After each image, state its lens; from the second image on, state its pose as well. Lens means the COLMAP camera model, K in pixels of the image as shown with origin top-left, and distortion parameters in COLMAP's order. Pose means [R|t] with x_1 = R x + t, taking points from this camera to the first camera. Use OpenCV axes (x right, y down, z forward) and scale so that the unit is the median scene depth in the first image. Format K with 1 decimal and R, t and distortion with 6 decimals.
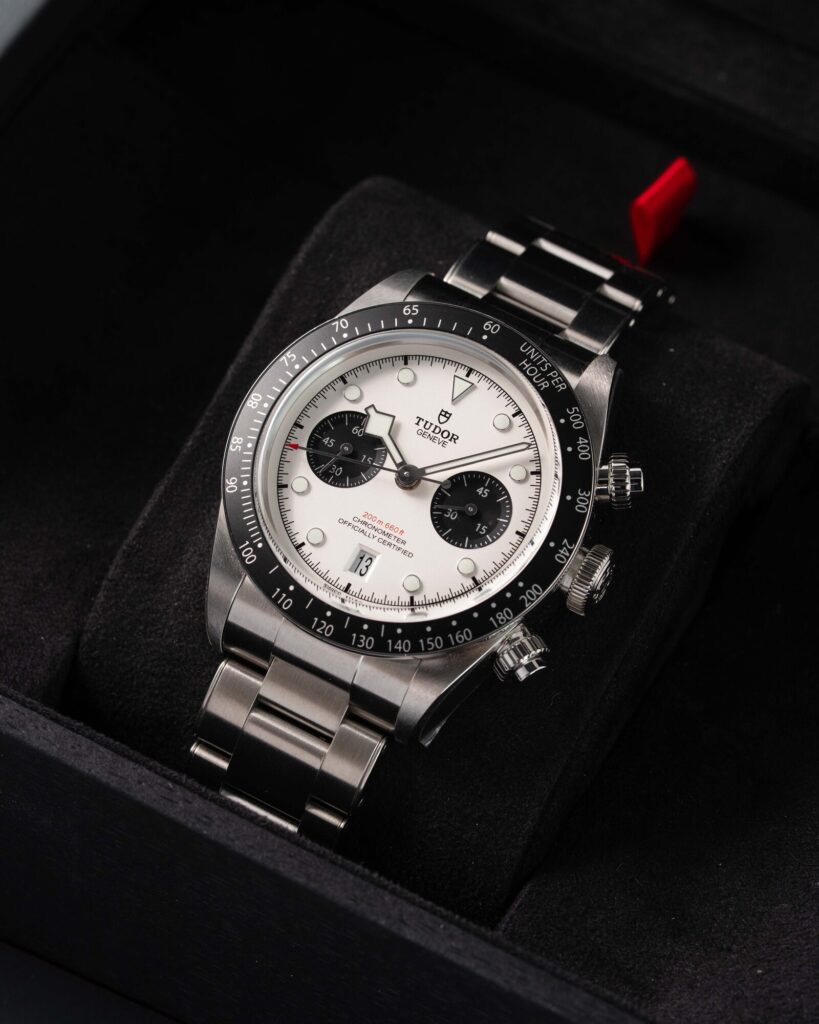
lens RADIAL K [[4468.6, 0, 403.8], [0, 4468.6, 515.0], [0, 0, 1]] dist [0.048230, 0.000000]
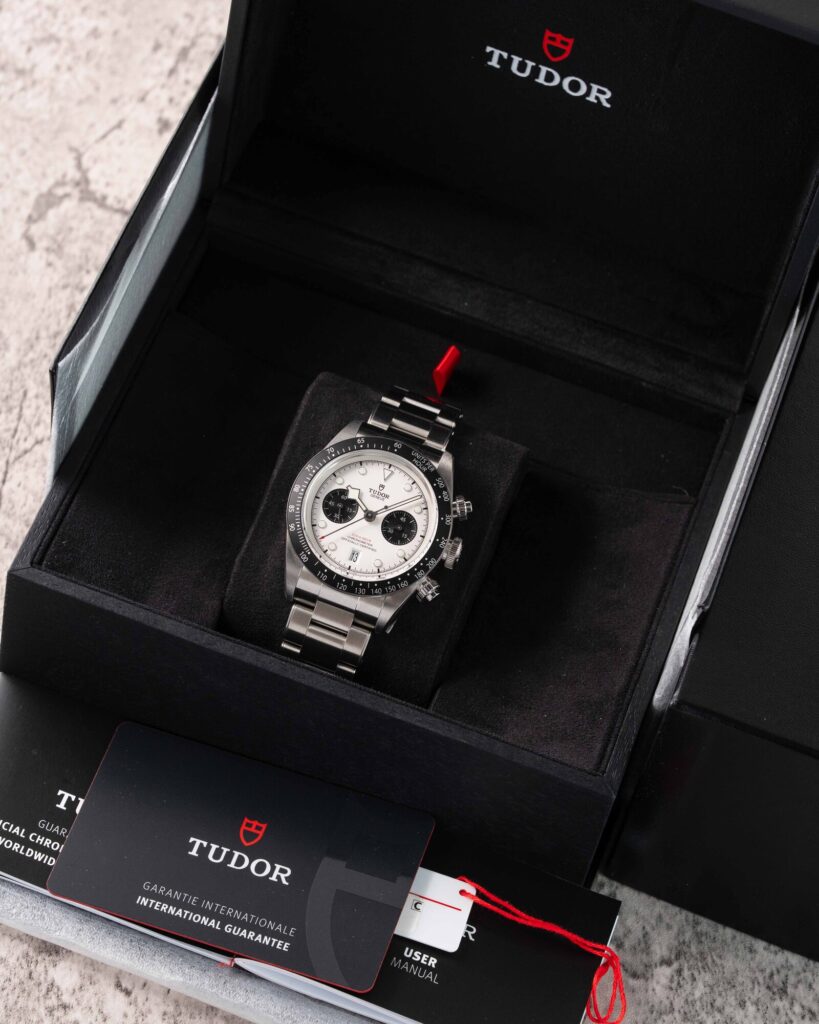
lens RADIAL K [[4468.6, 0, 410.8], [0, 4468.6, 508.9], [0, 0, 1]] dist [0.048230, 0.000000]
pose [[0.984084, -0.100548, 0.146521, -0.308099], [0.093493, 0.994139, 0.054279, -0.132263], [-0.151120, -0.039716, 0.987717, -1.229123]]
